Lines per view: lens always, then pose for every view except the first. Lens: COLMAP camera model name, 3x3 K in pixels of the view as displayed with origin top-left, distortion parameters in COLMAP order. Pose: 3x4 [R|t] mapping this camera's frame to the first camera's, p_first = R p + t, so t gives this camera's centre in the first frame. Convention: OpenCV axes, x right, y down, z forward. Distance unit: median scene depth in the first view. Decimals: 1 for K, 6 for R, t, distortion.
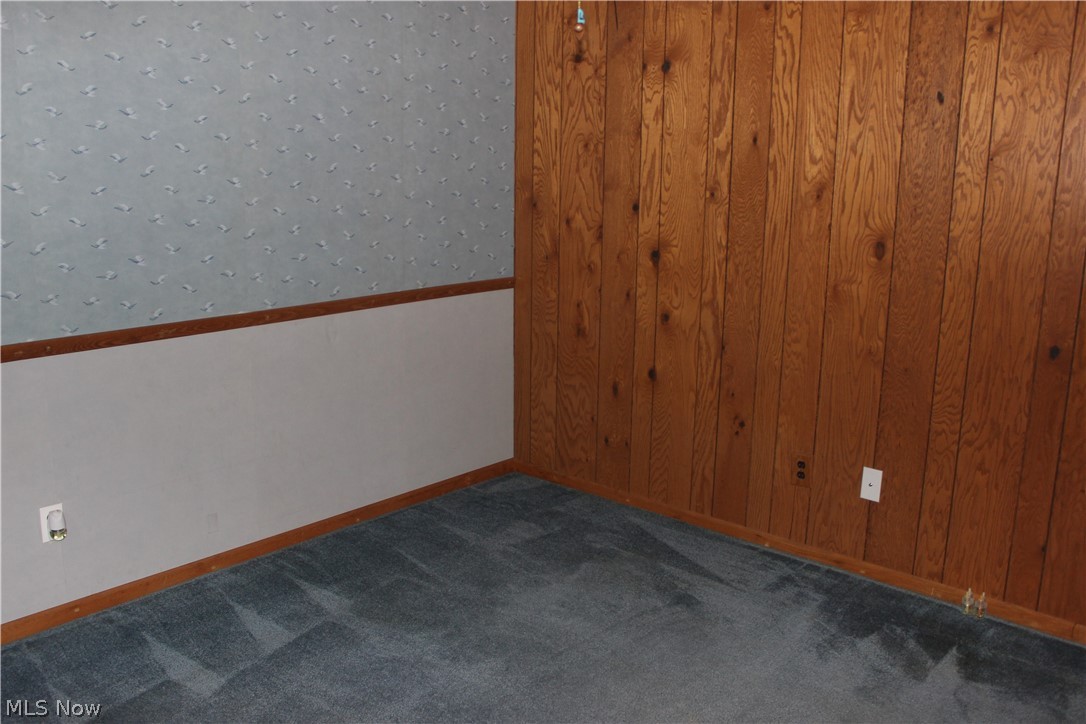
lens RADIAL K [[973.2, 0, 535.1], [0, 973.2, 357.6], [0, 0, 1]] dist [-0.154787, 0.156819]
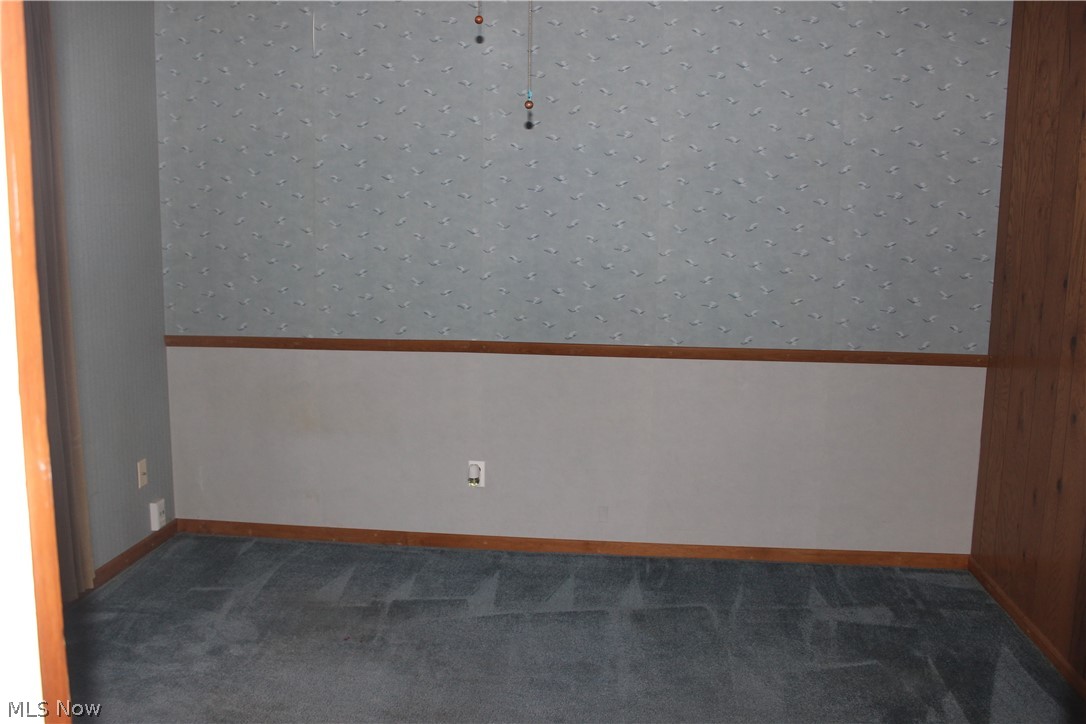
lens RADIAL K [[973.2, 0, 535.1], [0, 973.2, 357.6], [0, 0, 1]] dist [-0.154787, 0.156819]
pose [[0.571869, 0.120850, -0.811395, 0.545628], [-0.176086, 0.984118, 0.022471, -0.031804], [0.801224, 0.130025, 0.584066, 0.177324]]
